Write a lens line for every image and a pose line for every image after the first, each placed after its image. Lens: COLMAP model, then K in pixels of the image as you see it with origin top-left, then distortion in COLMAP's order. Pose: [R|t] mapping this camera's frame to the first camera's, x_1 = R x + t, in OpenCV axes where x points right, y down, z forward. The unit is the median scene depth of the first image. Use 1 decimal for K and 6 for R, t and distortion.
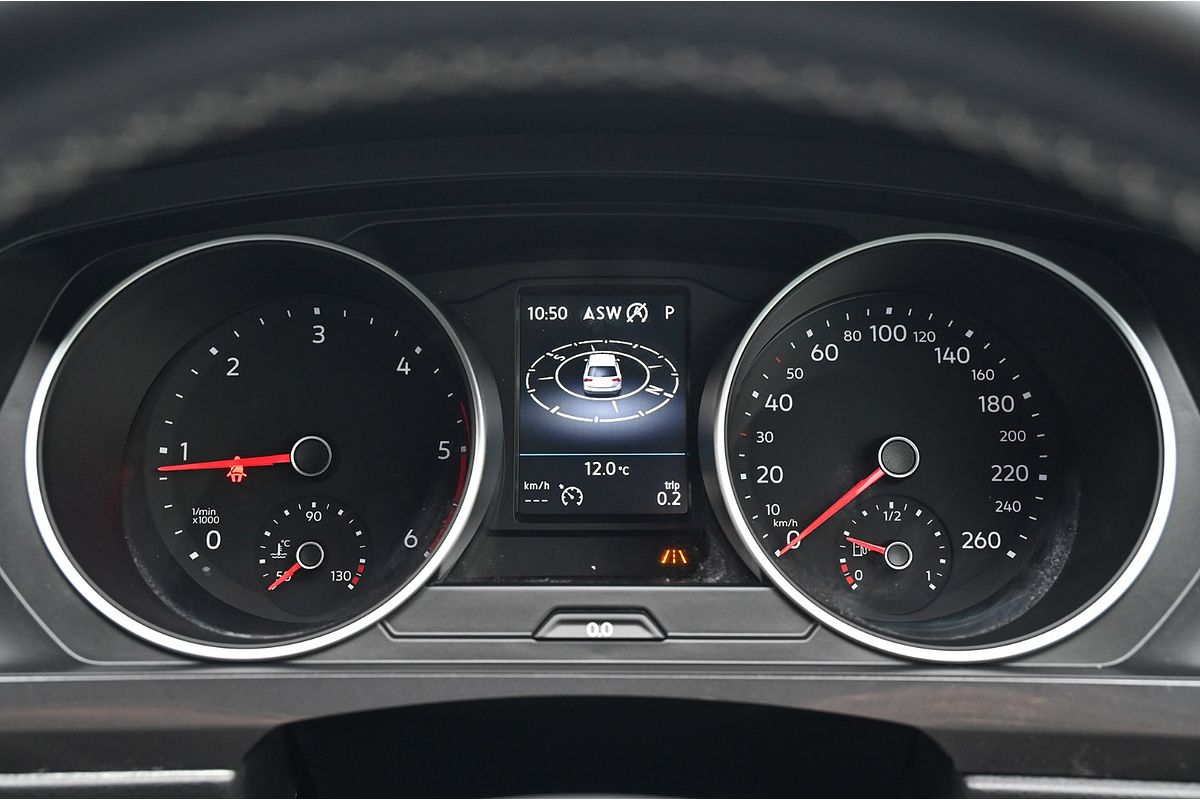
lens RADIAL K [[1250.2, 0, 601.1], [0, 1250.2, 401.0], [0, 0, 1]] dist [-0.053237, 0.000000]
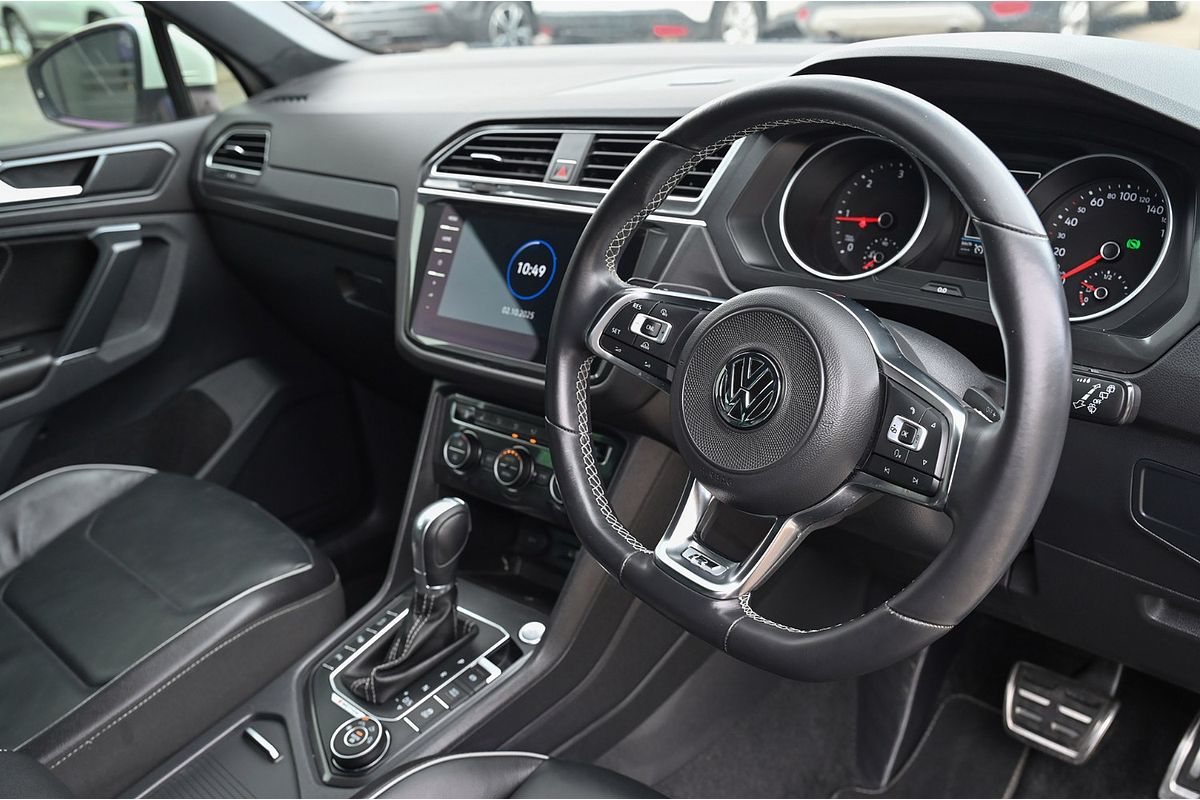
lens RADIAL K [[1074.7, 0, 600.8], [0, 1074.7, 397.0], [0, 0, 1]] dist [0.004369, 0.002577]
pose [[0.704559, 0.229859, -0.671387, 0.952627], [-0.111750, 0.970222, 0.214898, -0.014850], [0.700791, -0.076381, 0.709266, -1.070451]]
